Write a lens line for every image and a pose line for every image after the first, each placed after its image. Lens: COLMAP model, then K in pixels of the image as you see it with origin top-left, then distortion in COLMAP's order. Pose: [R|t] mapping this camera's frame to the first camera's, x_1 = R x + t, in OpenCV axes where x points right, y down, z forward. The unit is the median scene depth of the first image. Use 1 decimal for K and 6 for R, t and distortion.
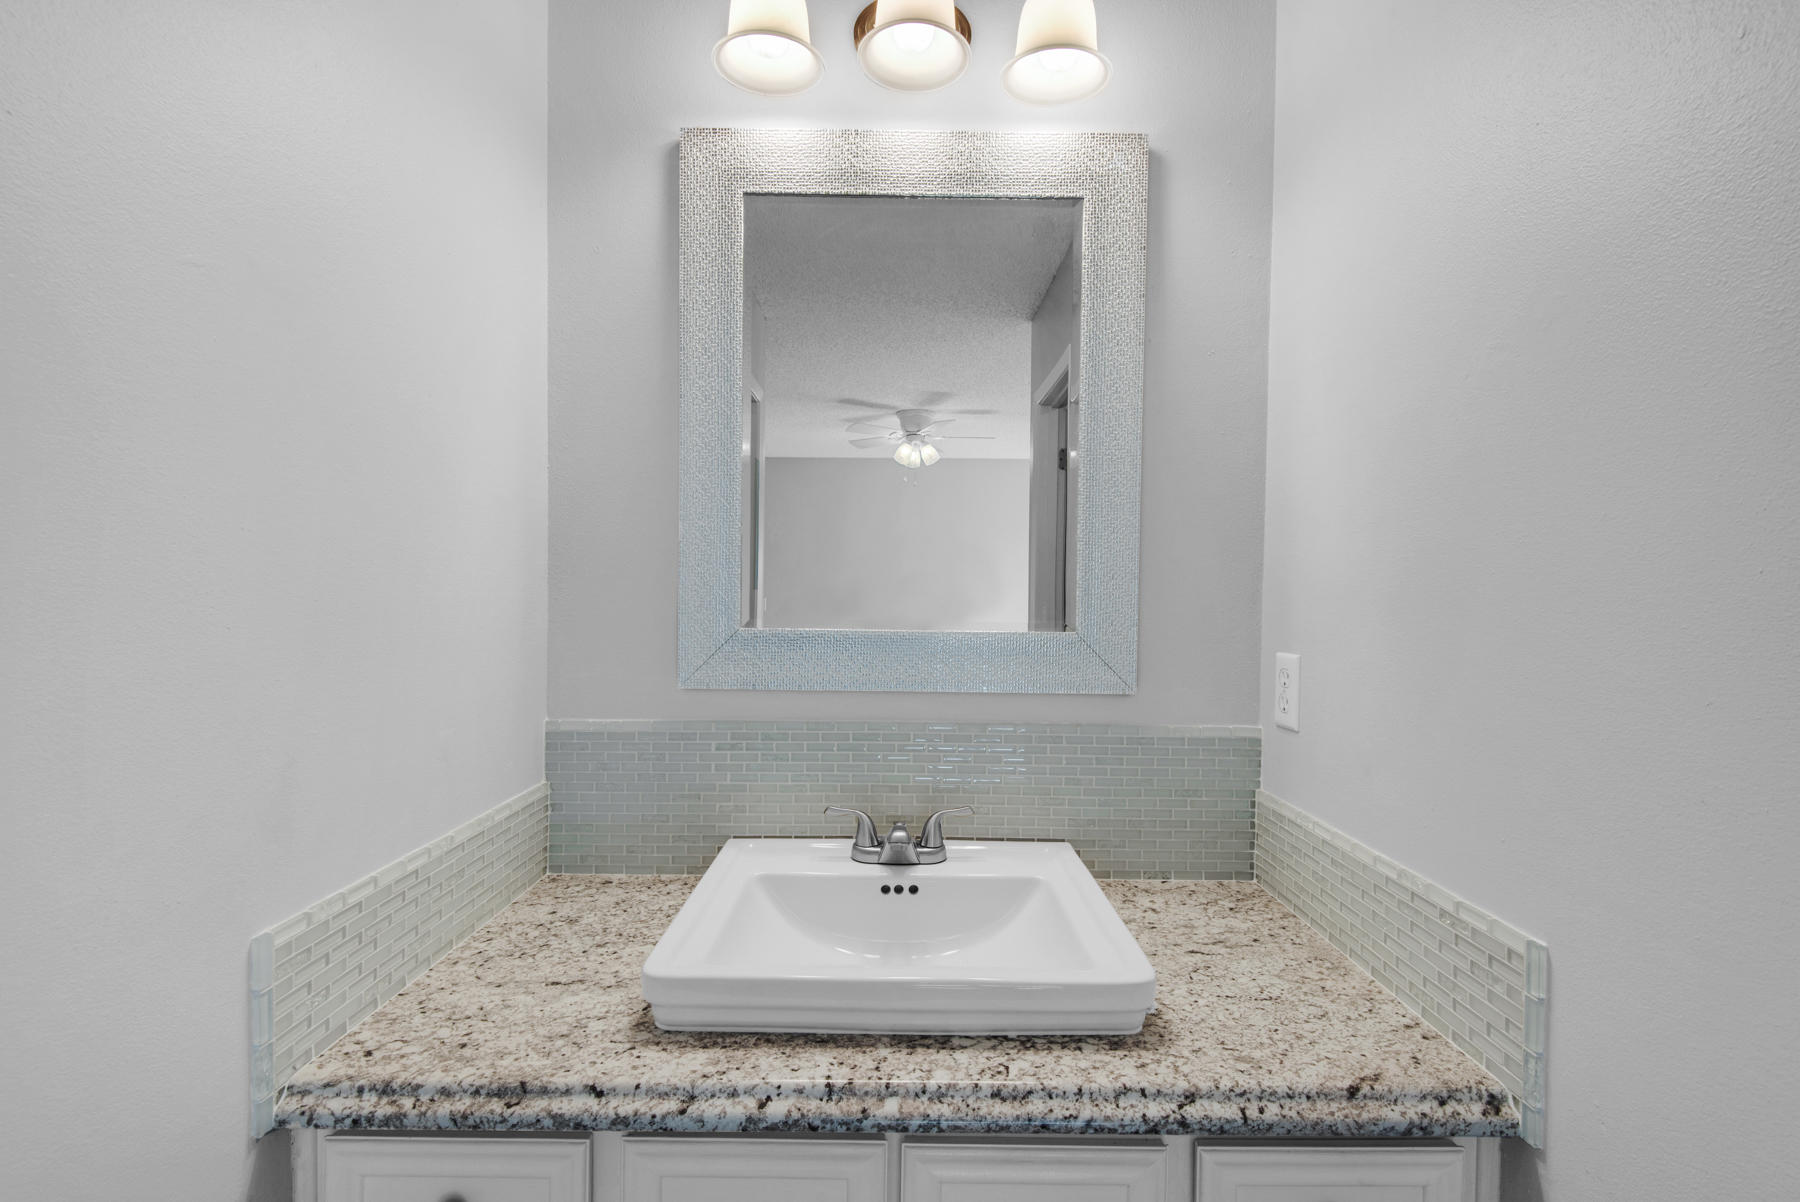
lens RADIAL K [[847.1, 0, 896.8], [0, 847.1, 602.3], [0, 0, 1]] dist [0.005315, -0.001136]
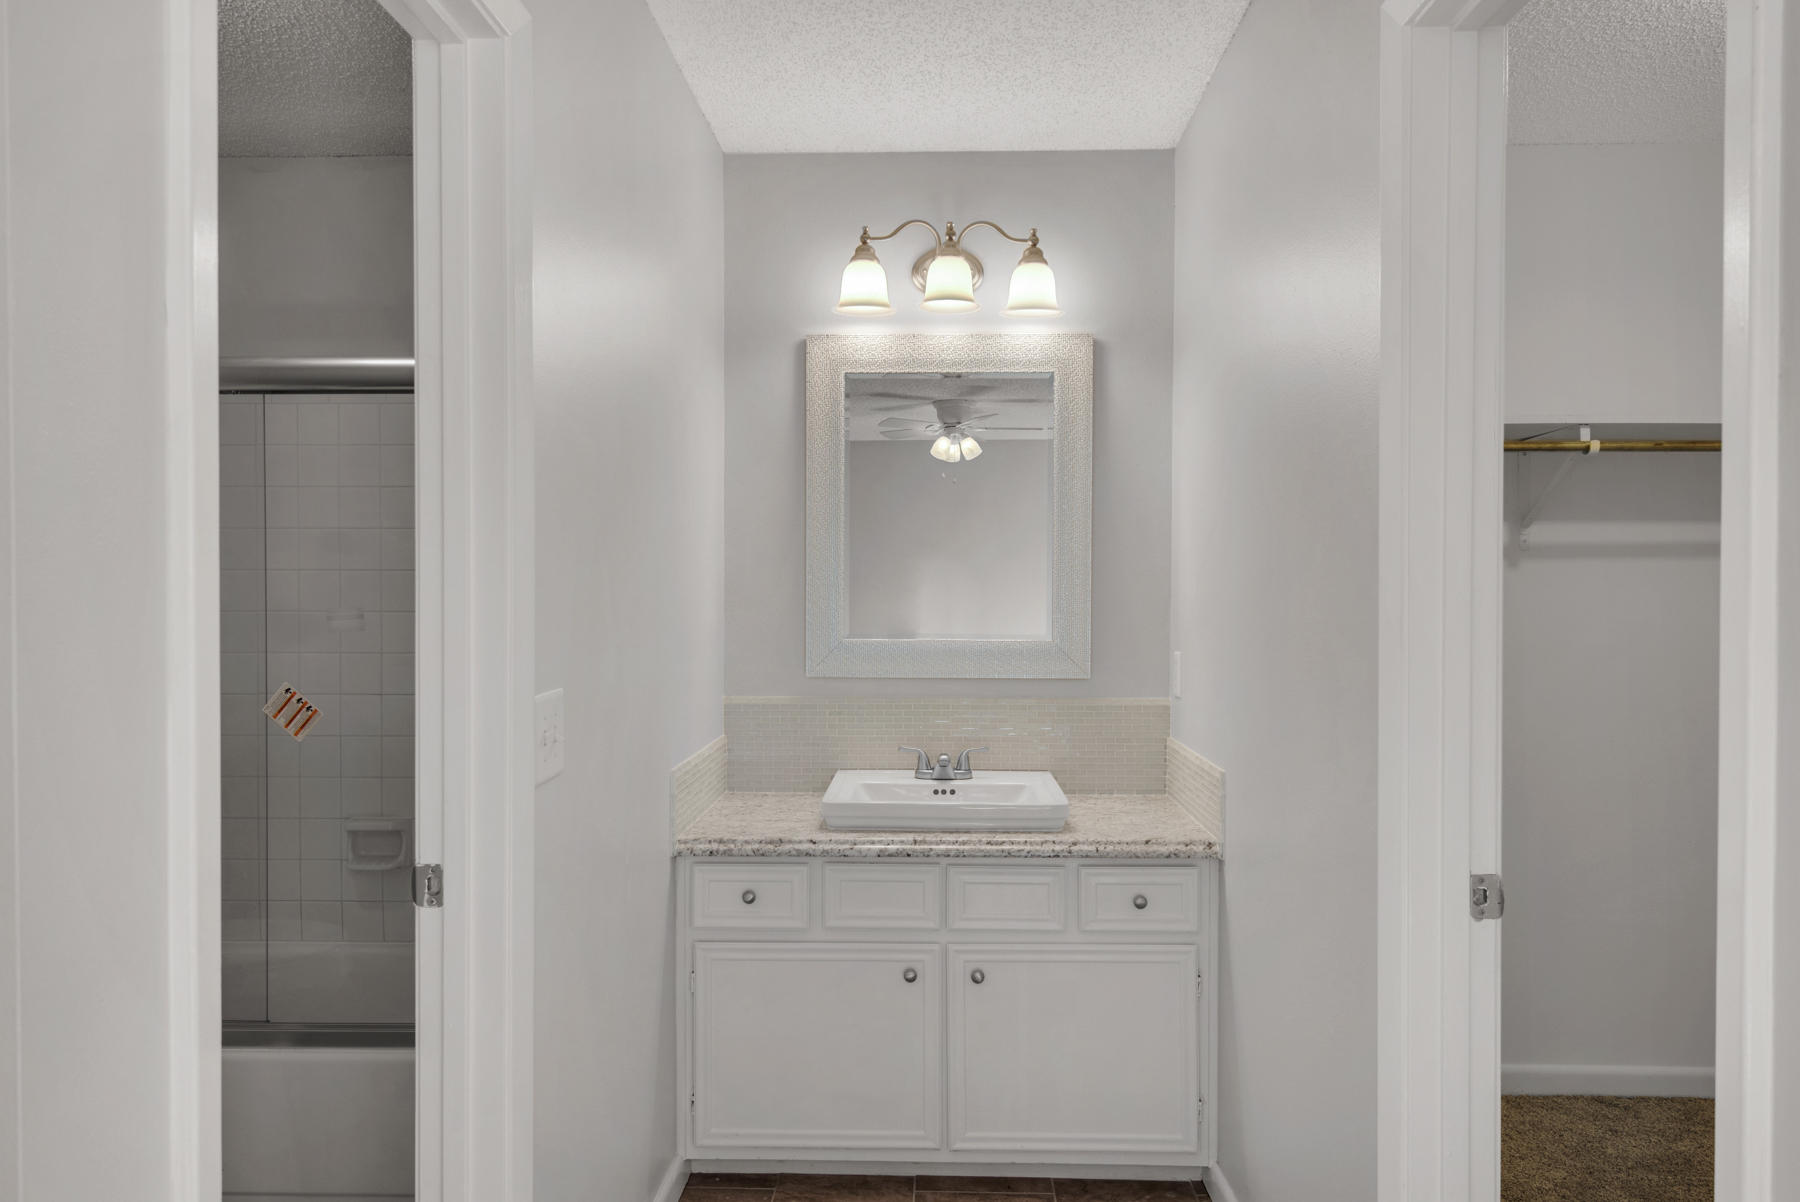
lens RADIAL K [[1178.3, 0, 906.1], [0, 1178.3, 609.2], [0, 0, 1]] dist [0.000614, -0.000009]
pose [[0.999719, -0.008823, -0.022018, -0.028011], [0.008835, 0.999961, 0.000491, -0.046146], [0.022013, -0.000685, 0.999757, -2.103064]]
